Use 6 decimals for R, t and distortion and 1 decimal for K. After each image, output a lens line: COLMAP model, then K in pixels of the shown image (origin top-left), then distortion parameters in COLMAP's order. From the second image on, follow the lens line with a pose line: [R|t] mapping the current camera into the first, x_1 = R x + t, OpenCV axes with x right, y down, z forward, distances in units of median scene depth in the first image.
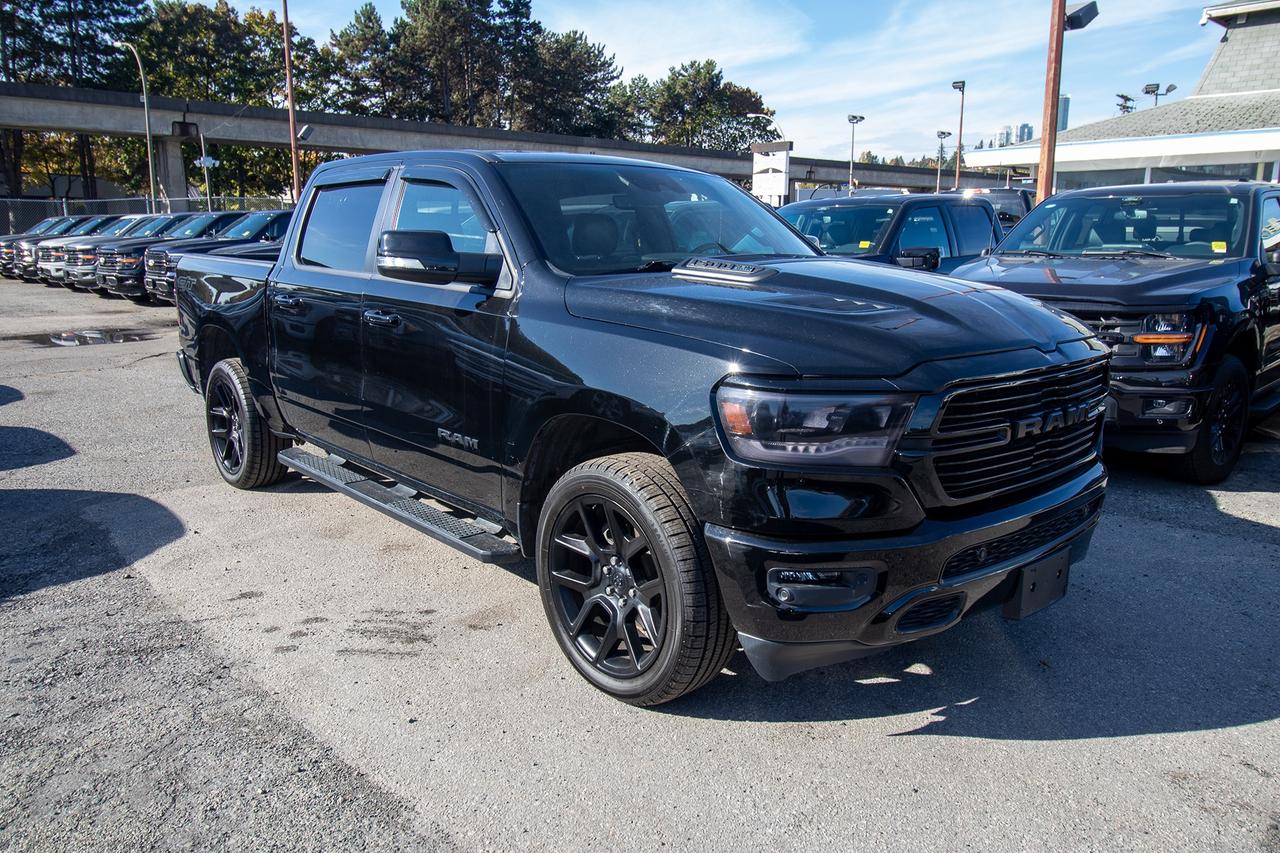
lens RADIAL K [[950.6, 0, 639.0], [0, 950.6, 418.0], [0, 0, 1]] dist [0.012371, -0.005262]
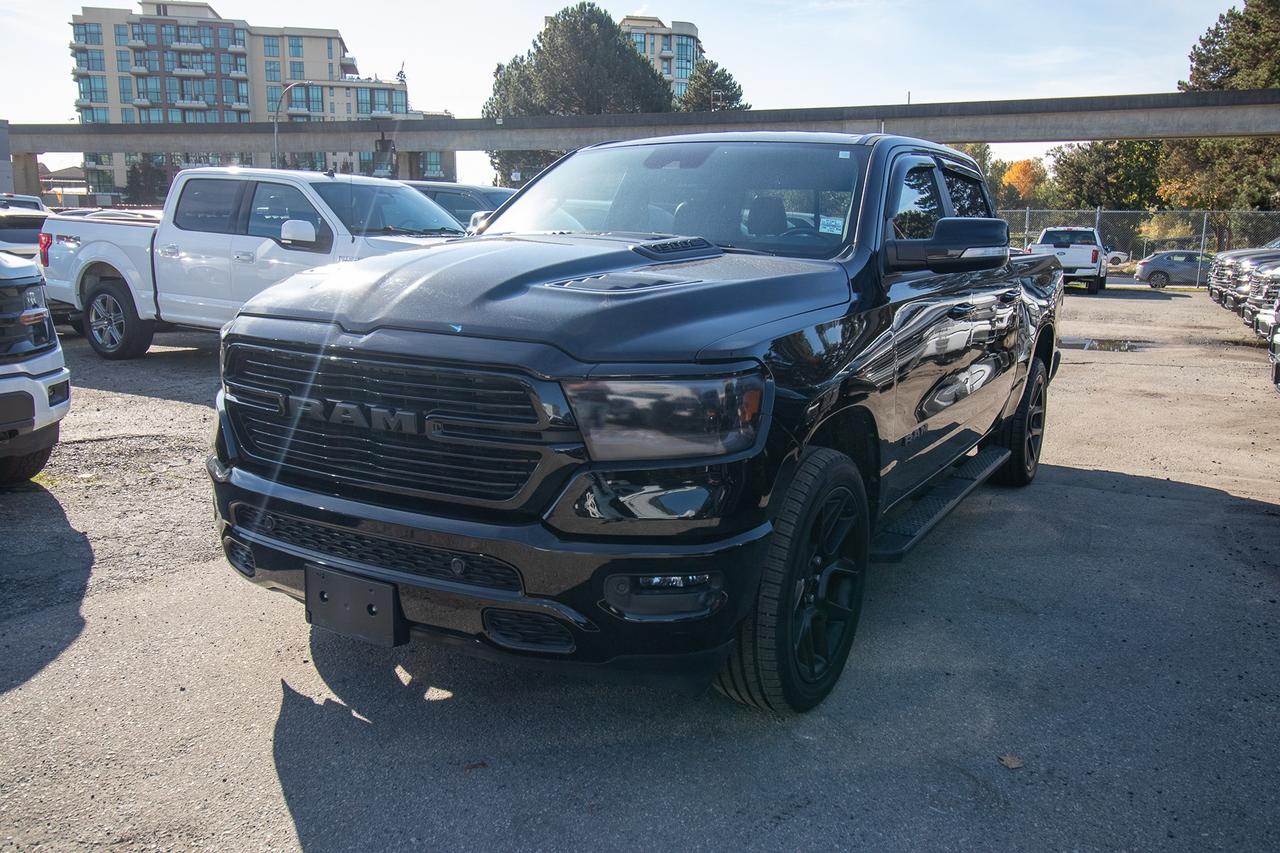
lens RADIAL K [[1009.8, 0, 634.1], [0, 1009.8, 429.3], [0, 0, 1]] dist [0.011139, -0.002476]
pose [[0.303363, 0.179832, -0.935752, 0.094502], [-0.197269, 0.972607, 0.122962, -0.010006], [0.932232, 0.147293, 0.330528, 0.066018]]
